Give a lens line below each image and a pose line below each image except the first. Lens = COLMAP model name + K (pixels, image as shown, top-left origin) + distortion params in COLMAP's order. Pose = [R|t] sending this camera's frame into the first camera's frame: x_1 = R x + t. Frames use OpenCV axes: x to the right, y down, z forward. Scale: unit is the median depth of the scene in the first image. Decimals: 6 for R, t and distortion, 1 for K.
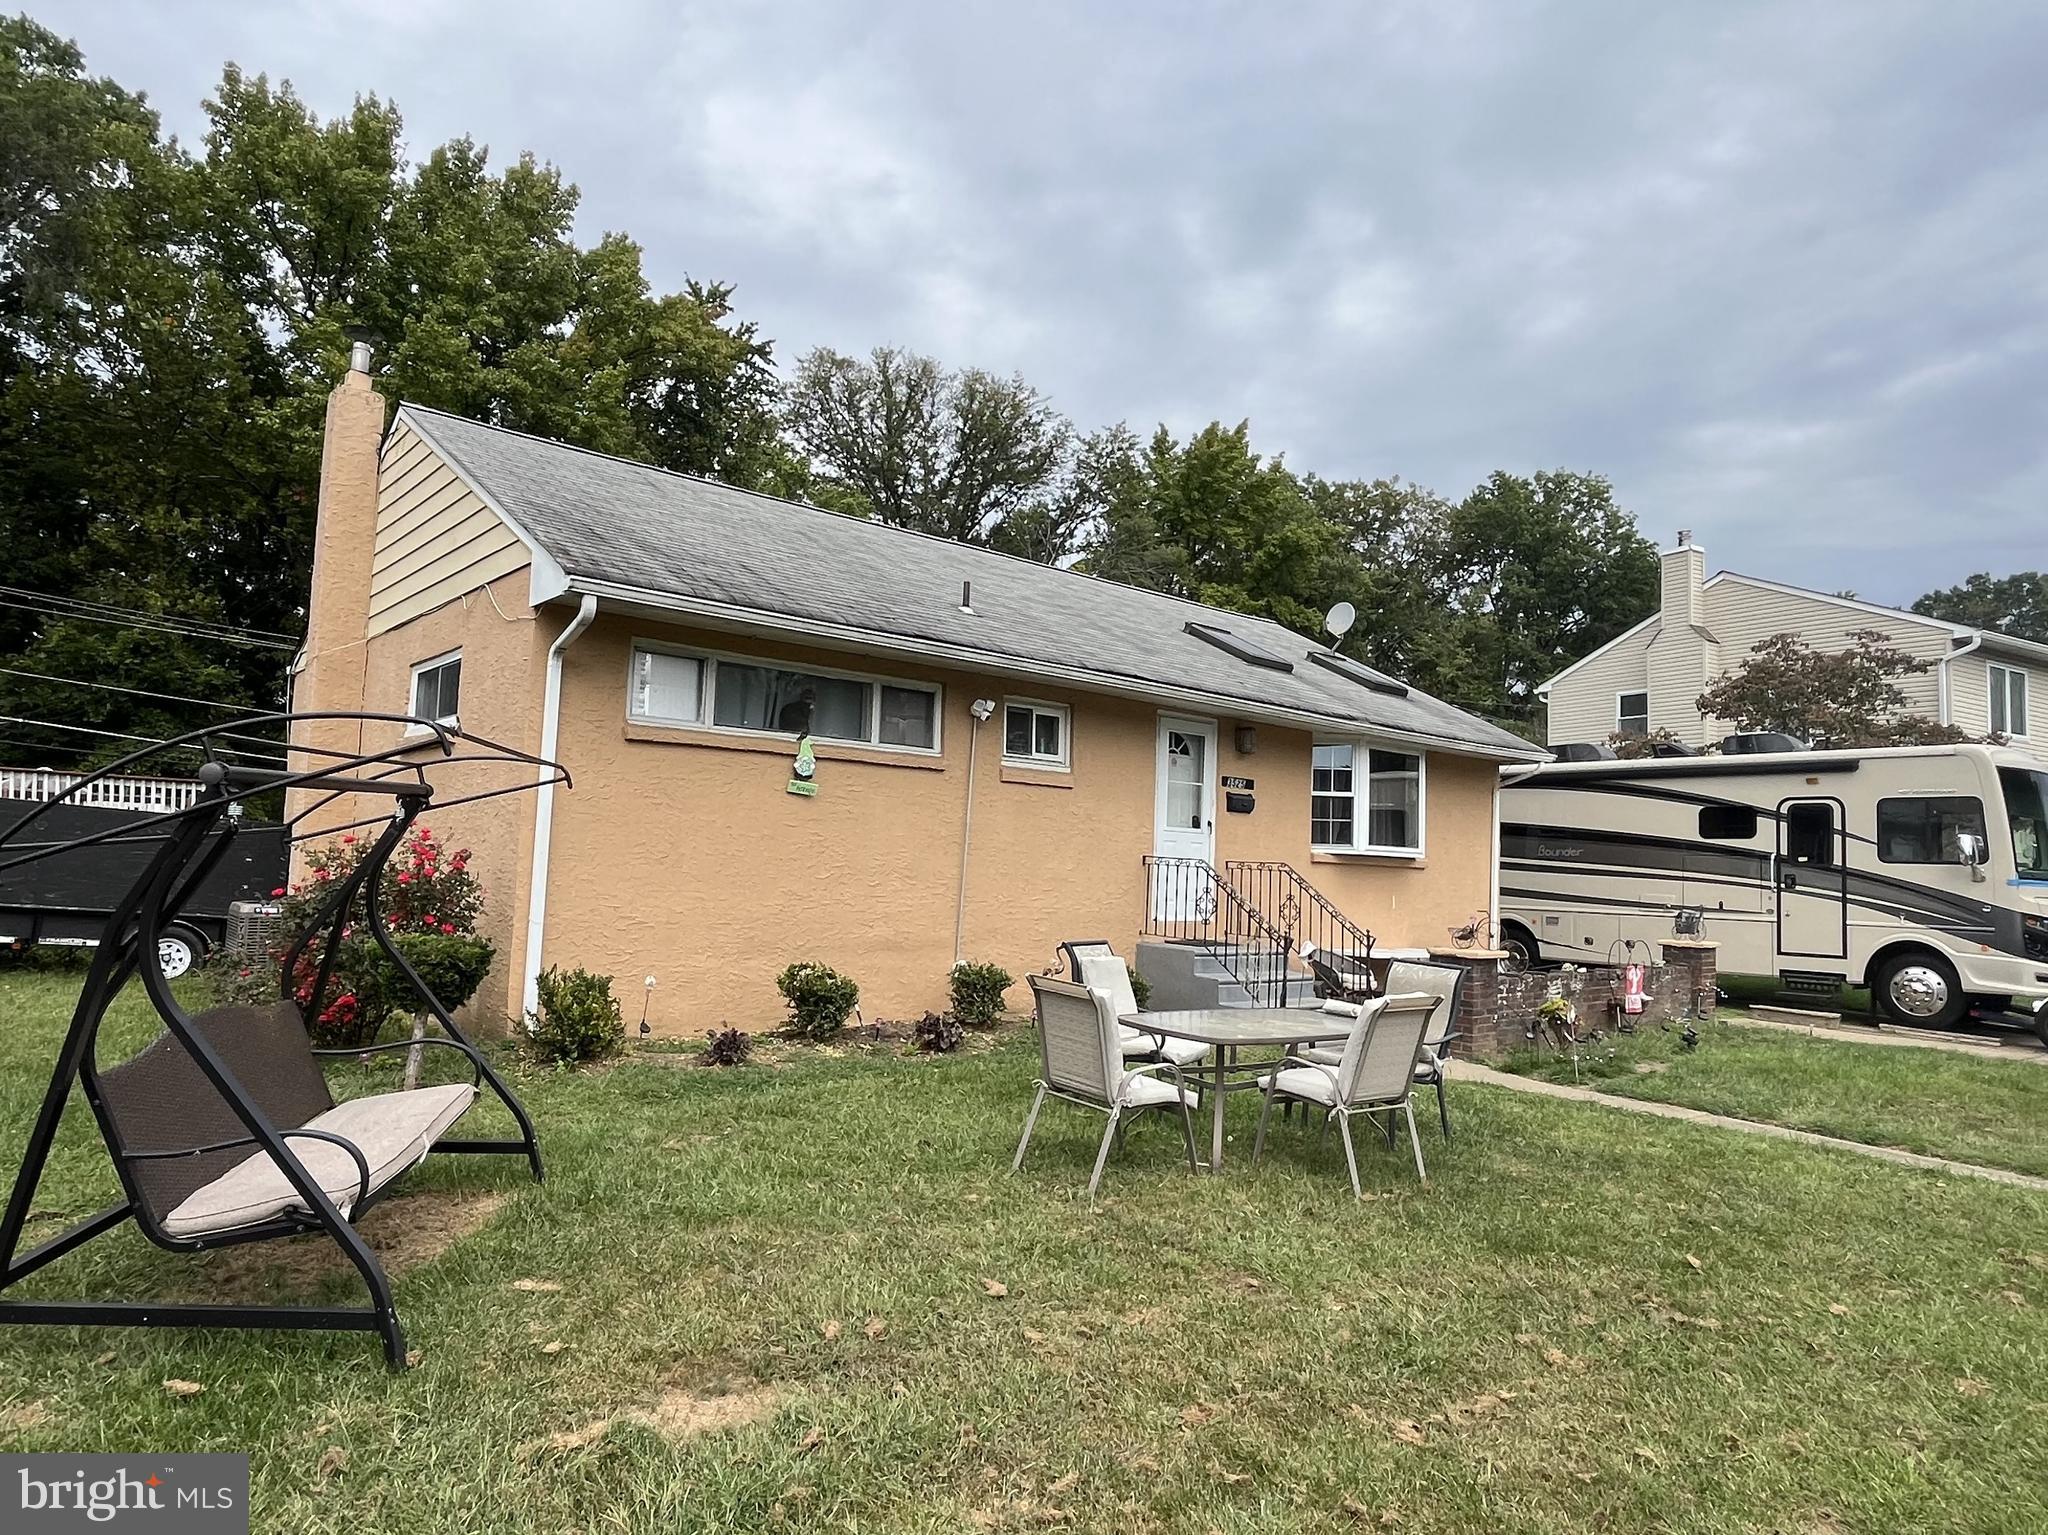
lens RADIAL K [[1264.4, 0, 1024.6], [0, 1264.4, 770.0], [0, 0, 1]] dist [-0.007686, 0.001093]
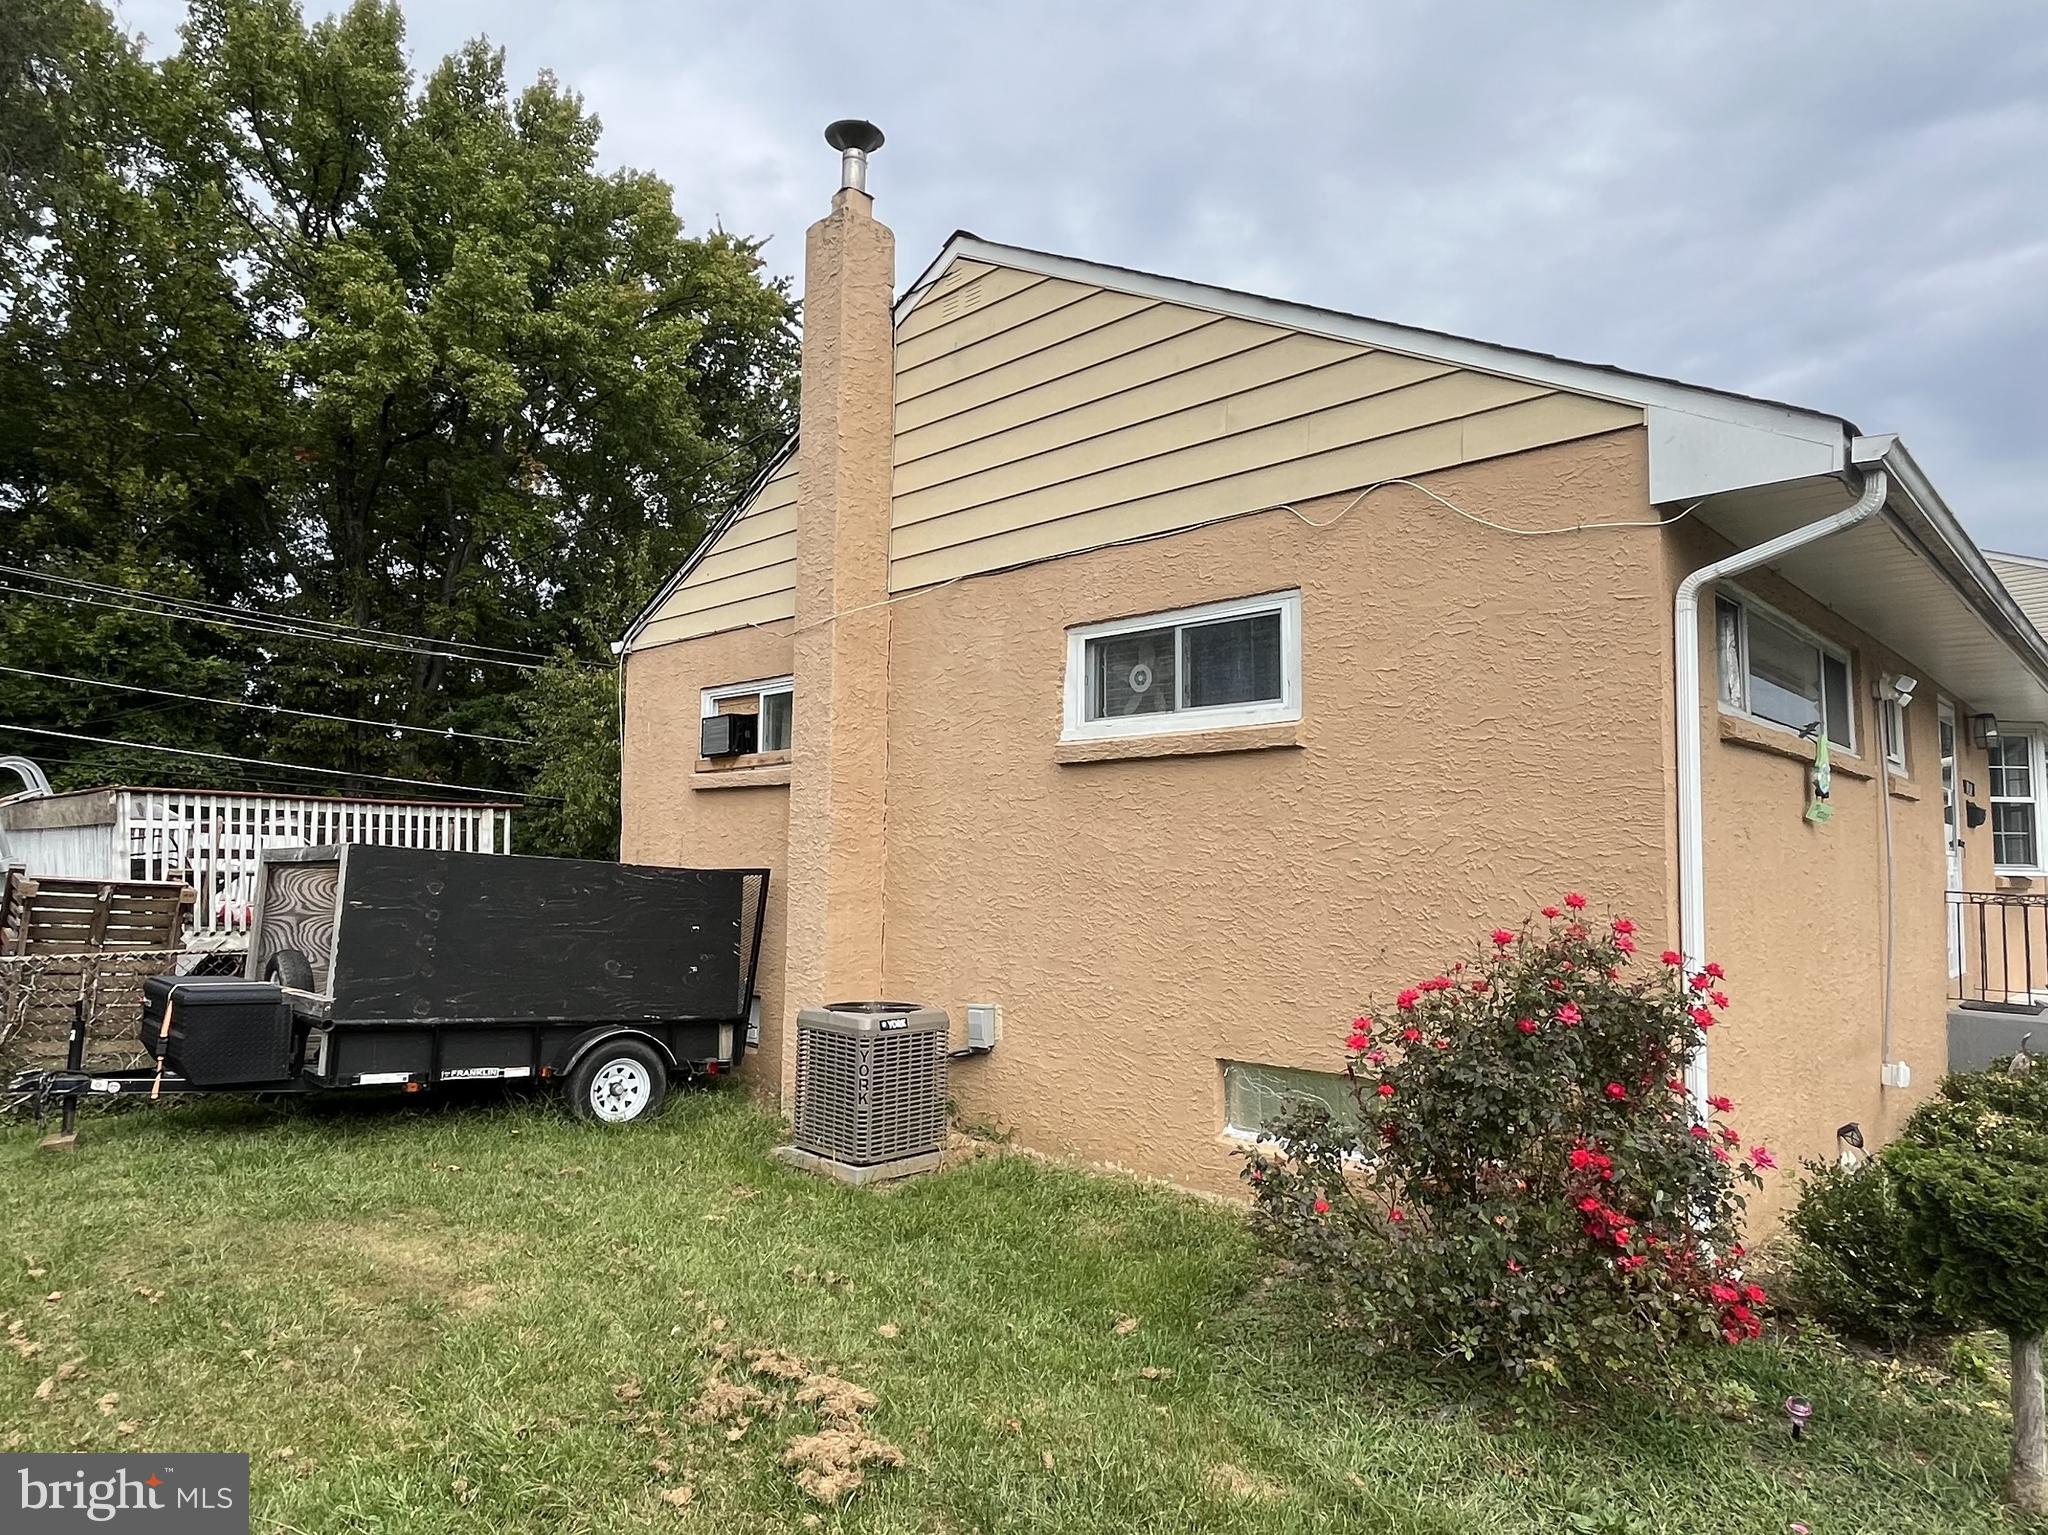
lens RADIAL K [[1264.4, 0, 1019.8], [0, 1264.4, 769.8], [0, 0, 1]] dist [-0.007686, 0.001093]
pose [[0.995821, -0.012973, 0.090403, -0.385302], [0.012706, 0.999913, 0.003528, -0.009094], [-0.090441, -0.002364, 0.995899, 0.248154]]
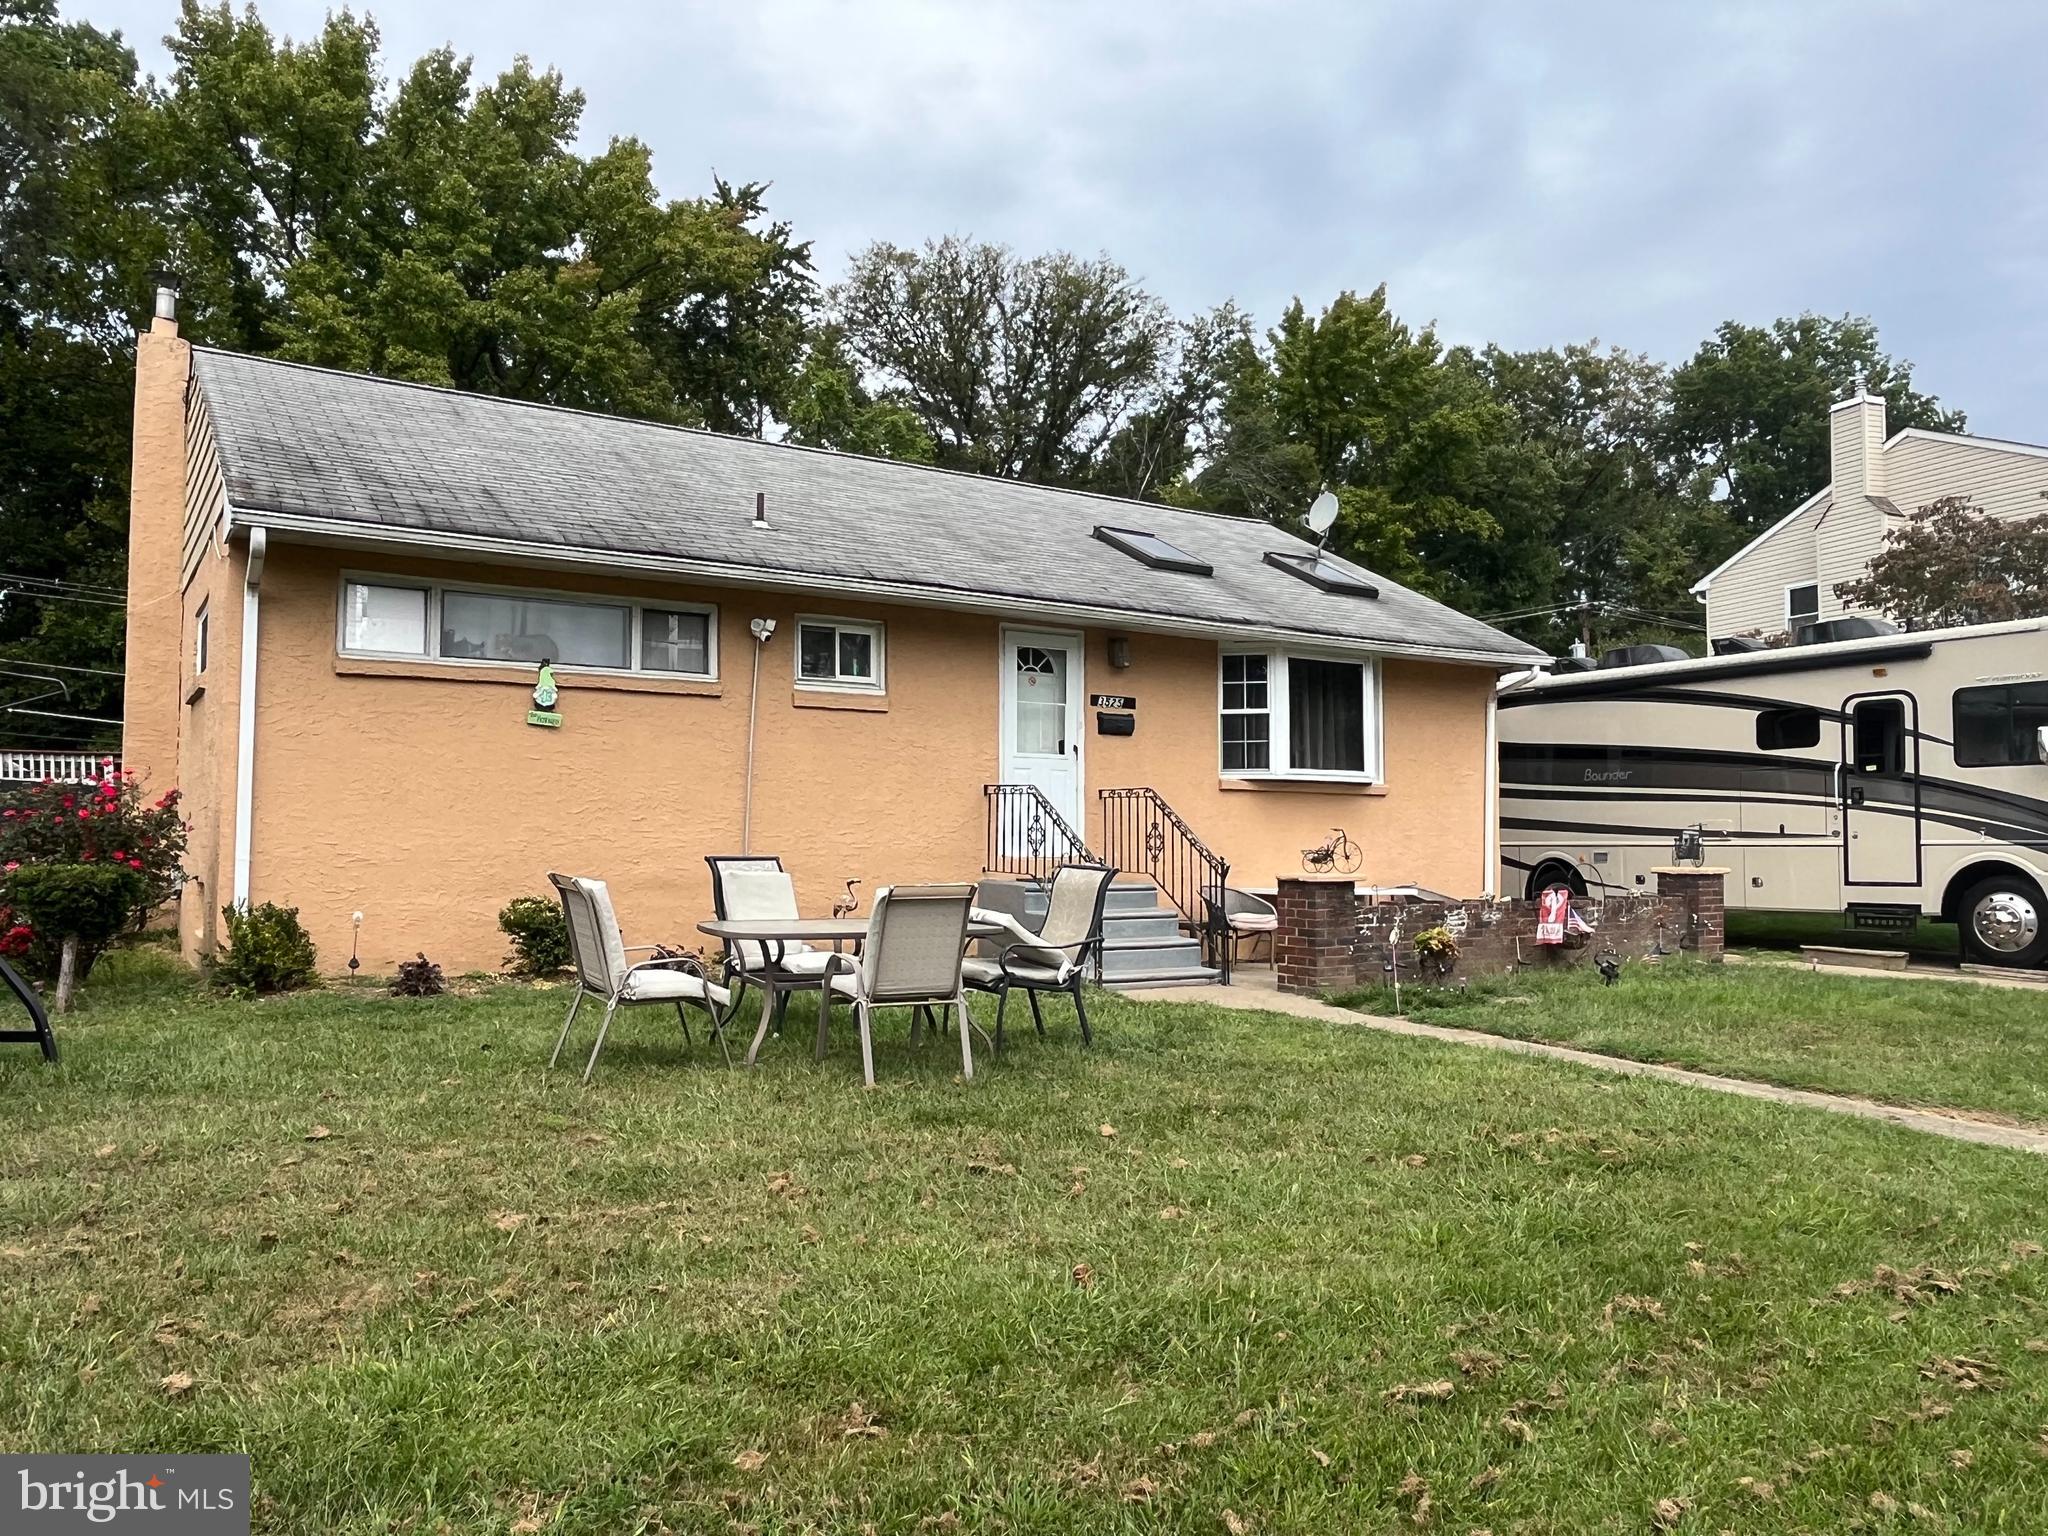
lens RADIAL K [[1506.8, 0, 1015.9], [0, 1506.8, 761.7], [0, 0, 1]] dist [-0.015034, 0.016858]
pose [[0.989421, -0.041201, -0.139098, 0.208684], [0.043752, 0.998925, 0.015332, 0.028021], [0.138317, -0.021256, 0.990160, -0.048998]]
